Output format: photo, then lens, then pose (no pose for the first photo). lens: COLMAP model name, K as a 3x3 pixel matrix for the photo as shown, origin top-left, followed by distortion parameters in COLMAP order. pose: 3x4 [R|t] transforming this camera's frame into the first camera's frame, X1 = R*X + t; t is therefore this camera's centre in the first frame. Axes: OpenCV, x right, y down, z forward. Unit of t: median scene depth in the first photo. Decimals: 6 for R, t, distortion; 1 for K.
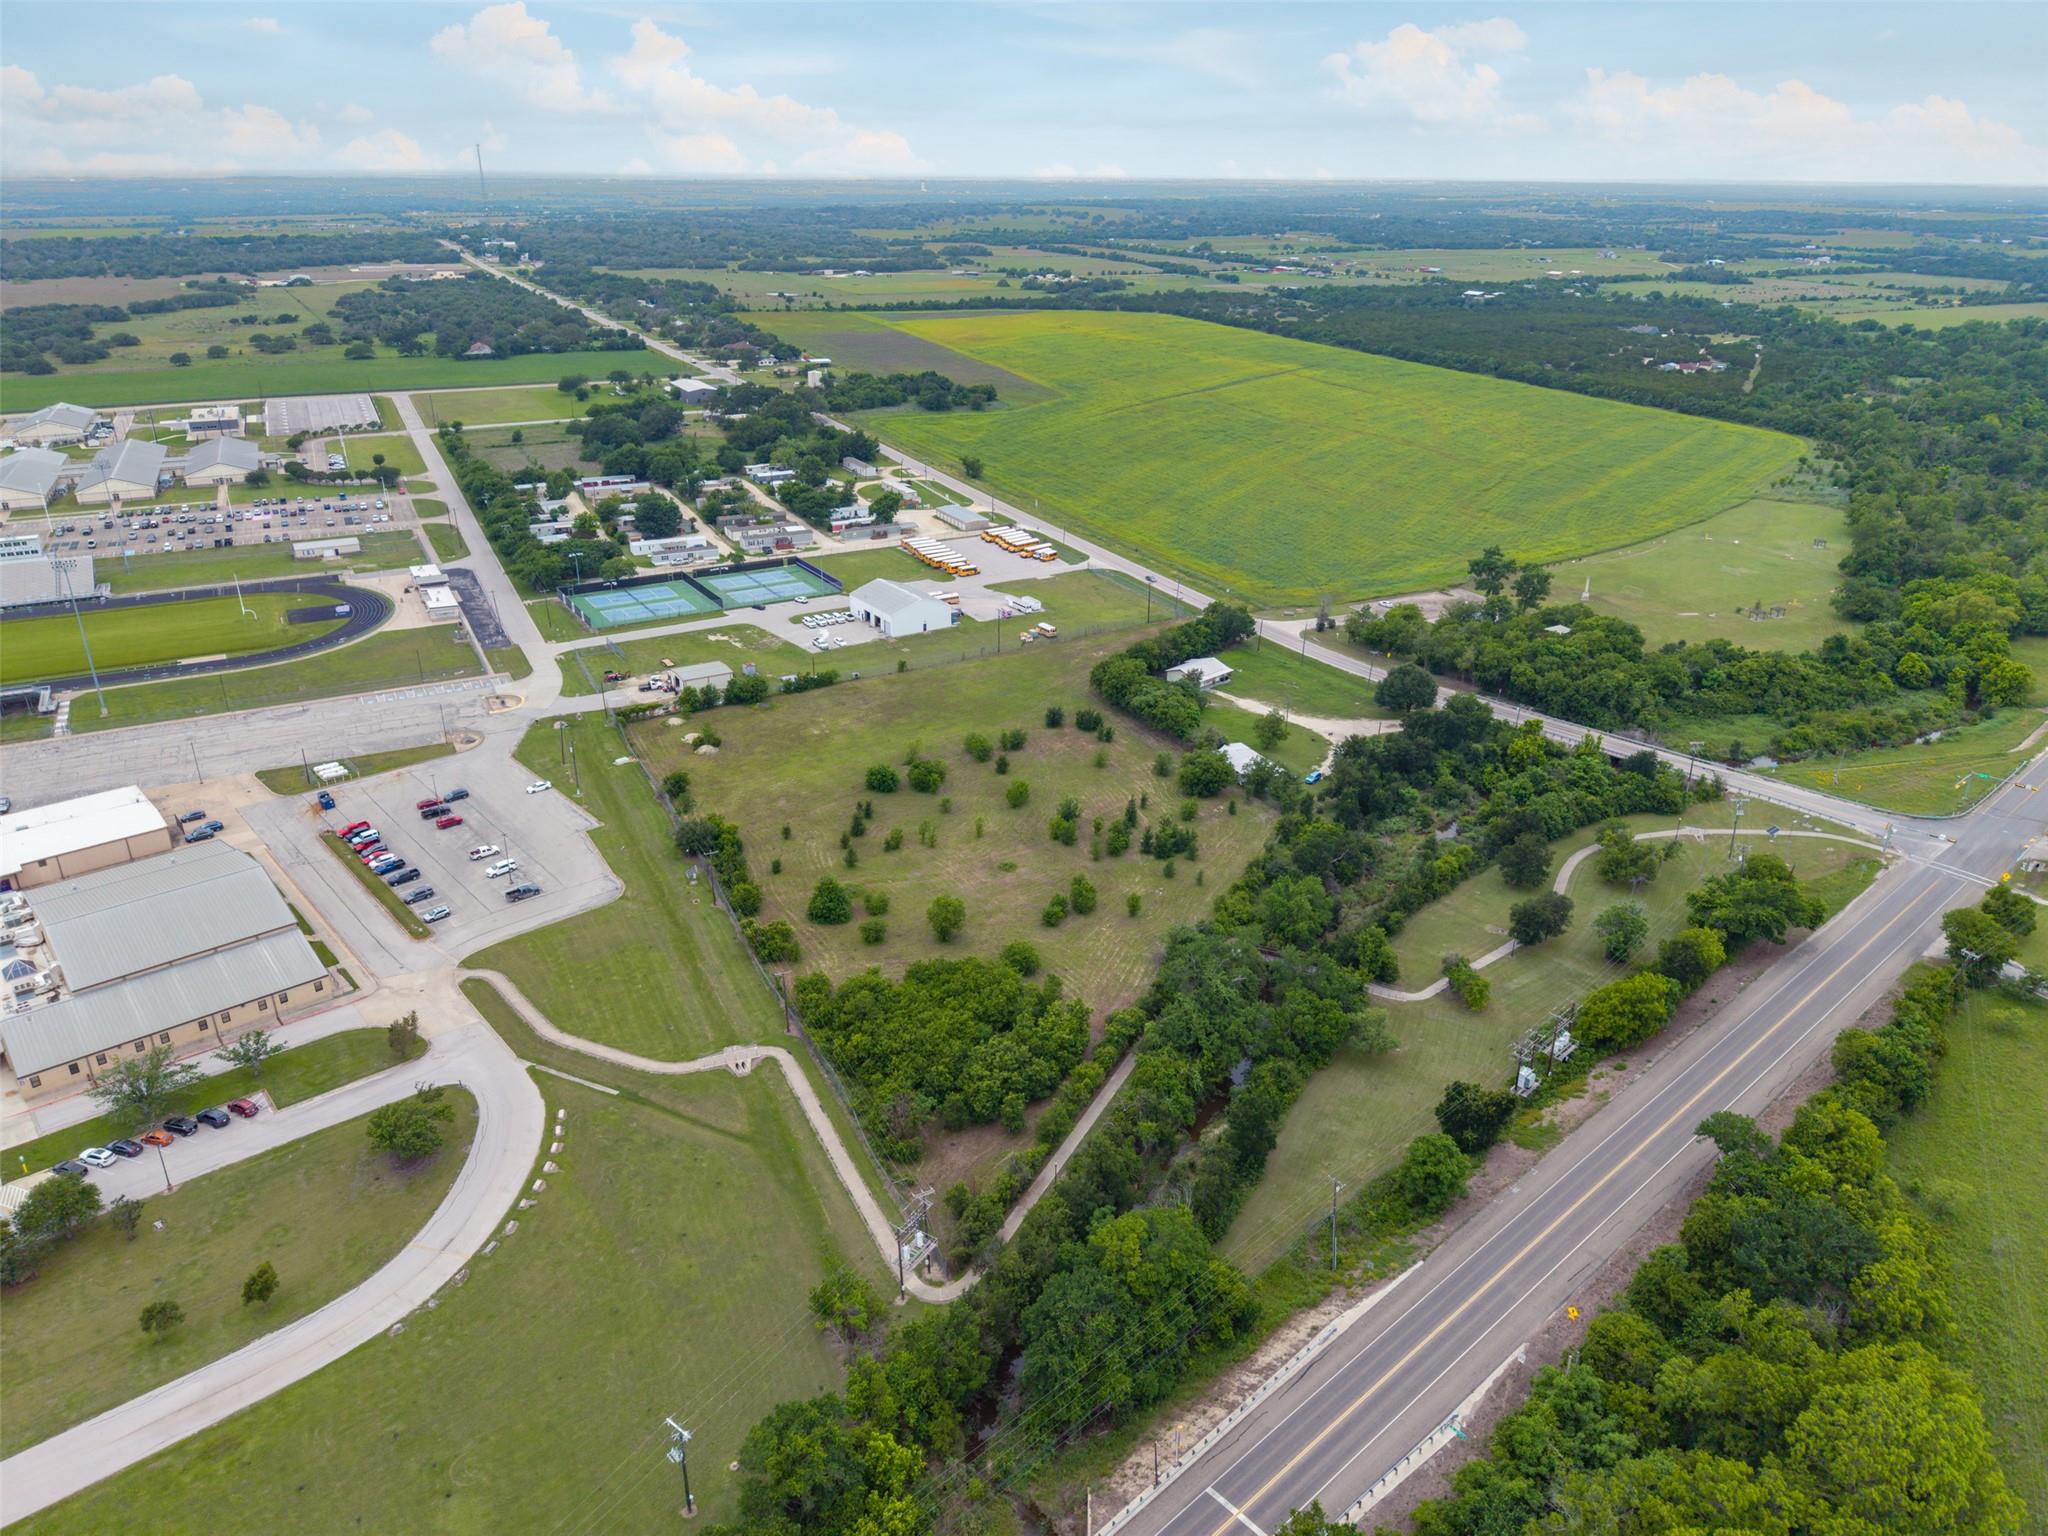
lens RADIAL K [[1368.6, 0, 1017.8], [0, 1368.6, 770.8], [0, 0, 1]] dist [0.018183, -0.017971]
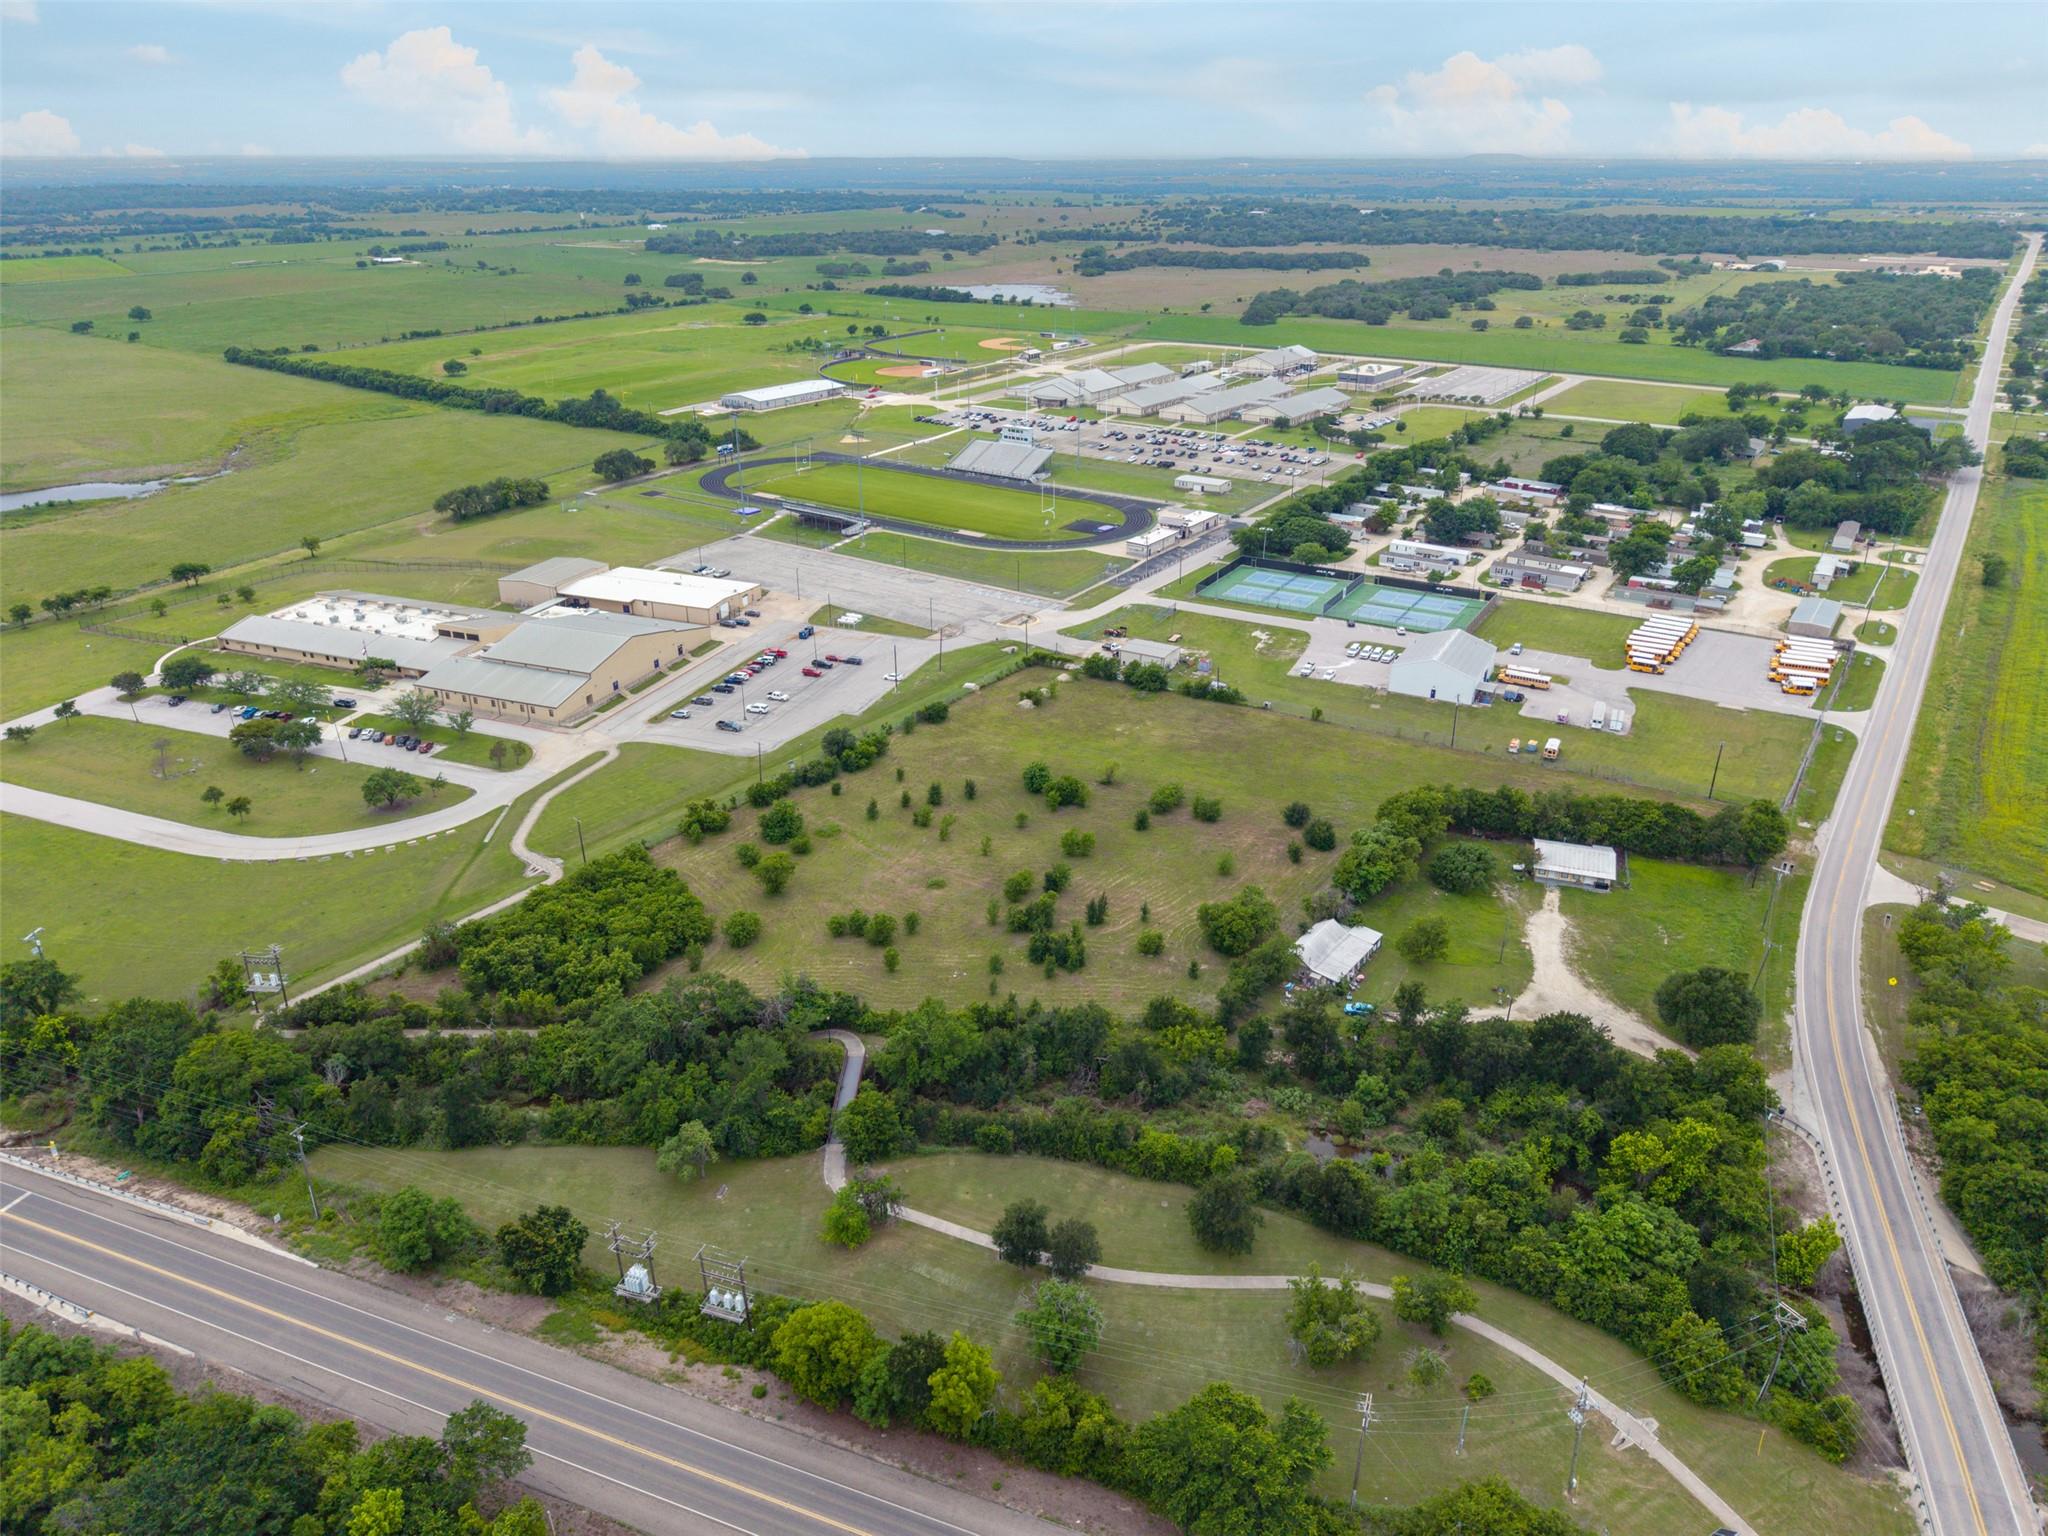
lens RADIAL K [[1368.6, 0, 1017.8], [0, 1368.6, 770.8], [0, 0, 1]] dist [0.018183, -0.017971]
pose [[0.459146, 0.361847, -0.811327, 0.712638], [-0.353581, 0.912266, 0.206766, -0.204015], [0.814964, 0.191934, 0.546805, 0.483429]]
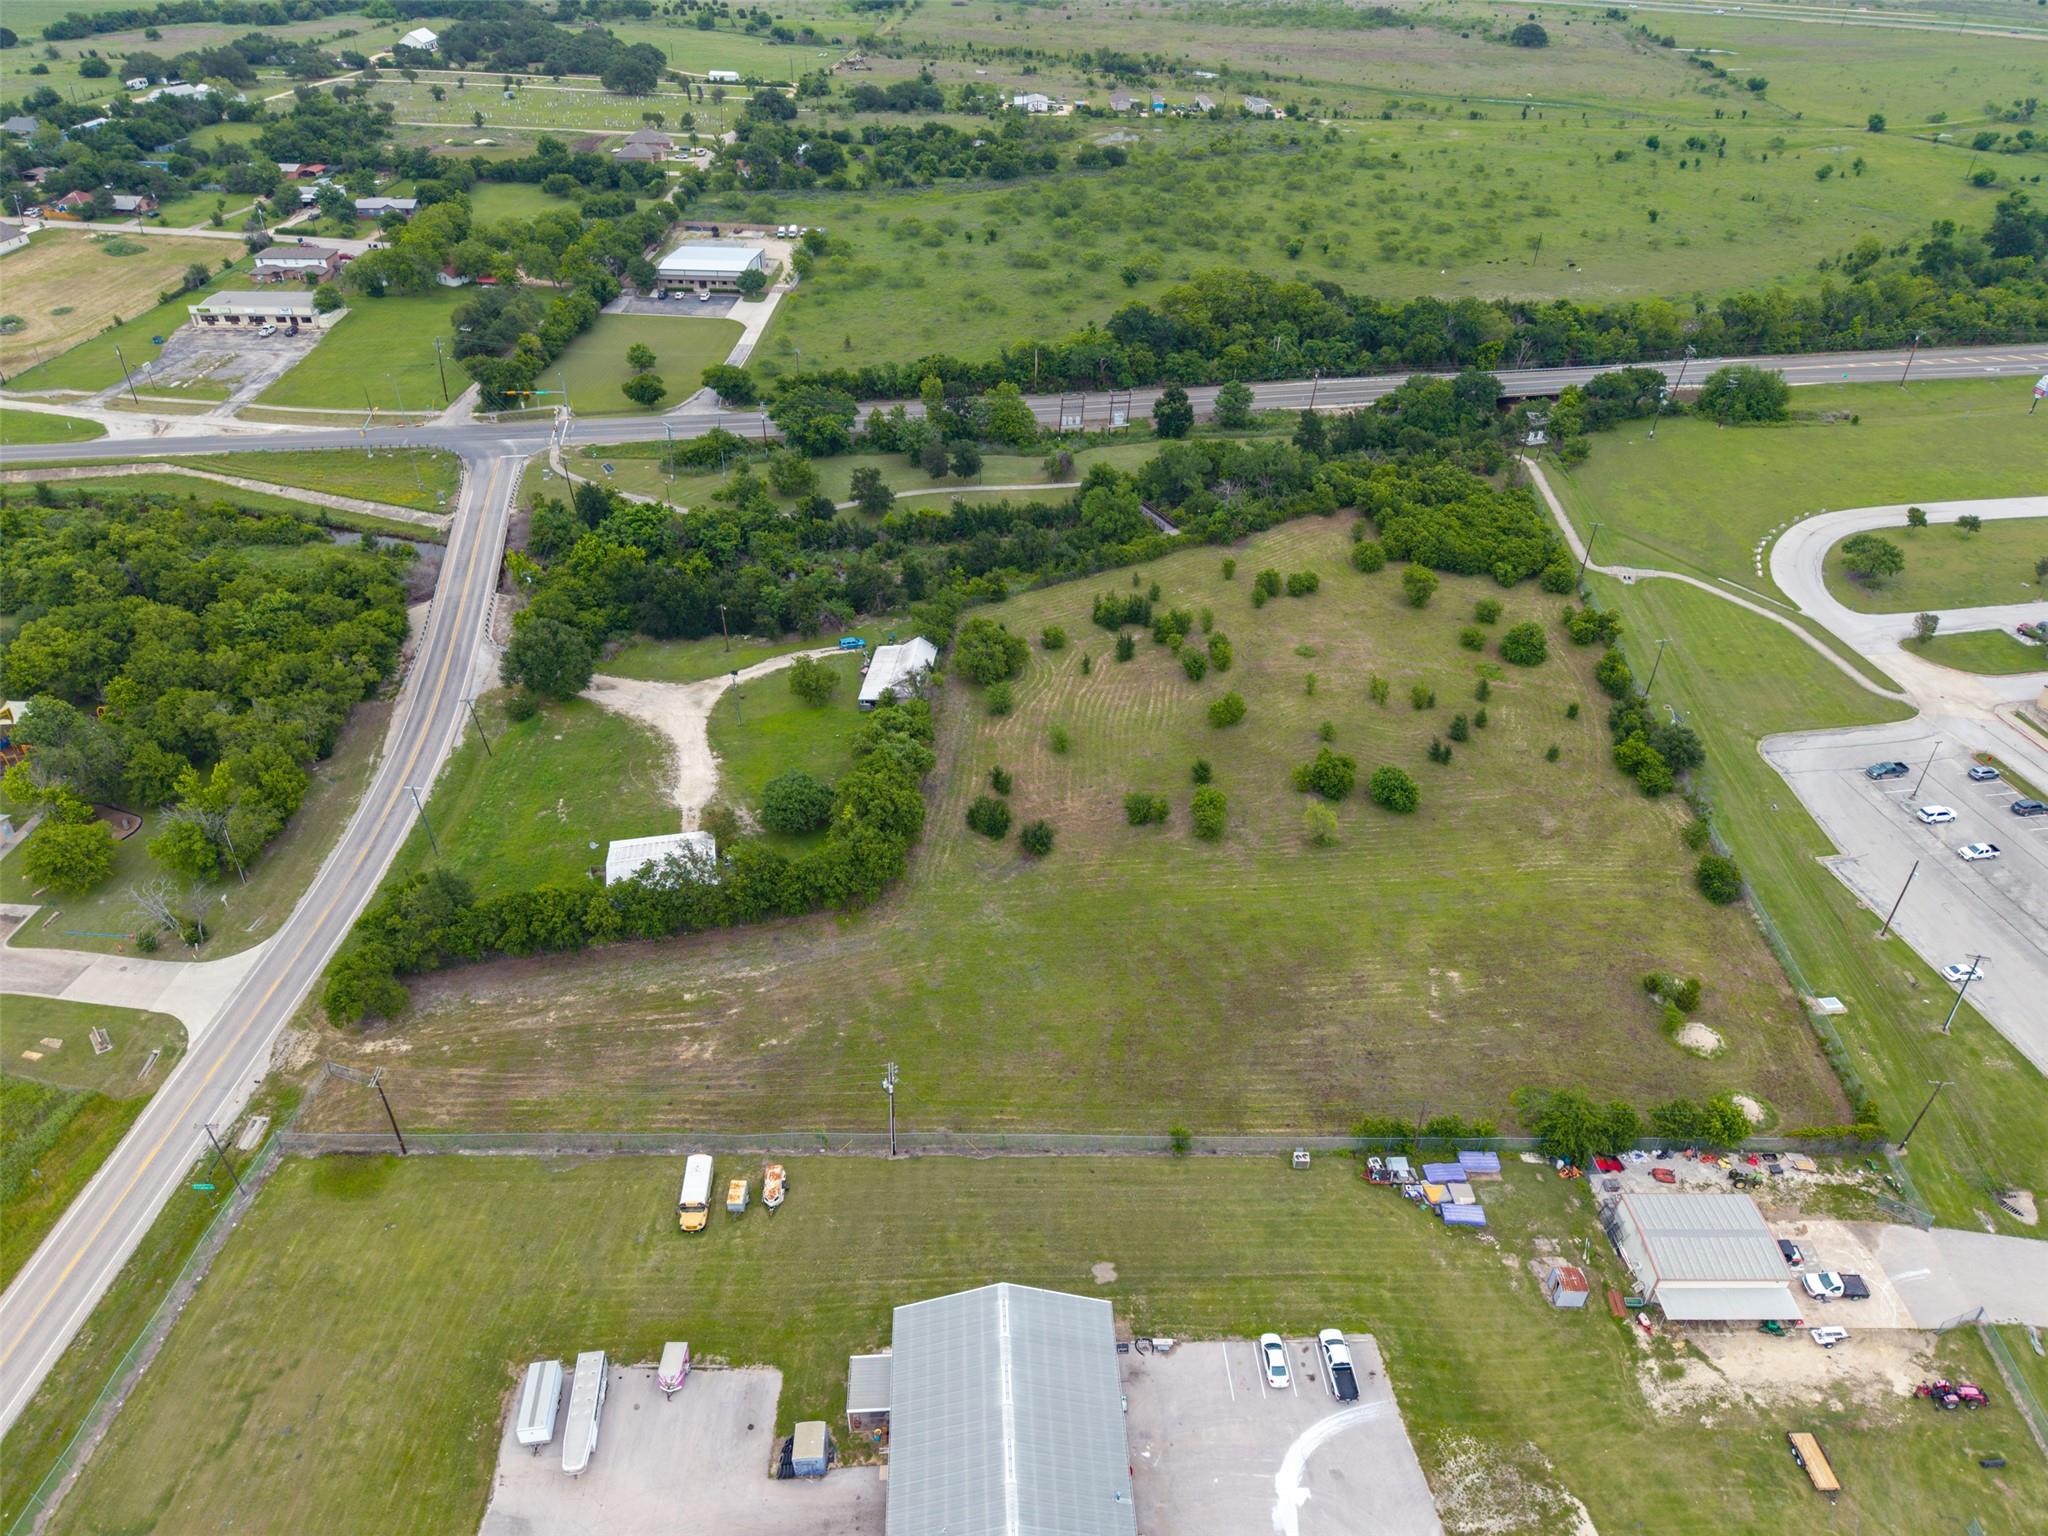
lens RADIAL K [[1368.6, 0, 1017.8], [0, 1368.6, 770.8], [0, 0, 1]] dist [0.018183, -0.017971]
pose [[-0.852705, -0.315137, 0.416633, -0.231835], [0.191976, 0.552701, 0.810967, -0.617010], [-0.485839, 0.771499, -0.410792, 1.434648]]
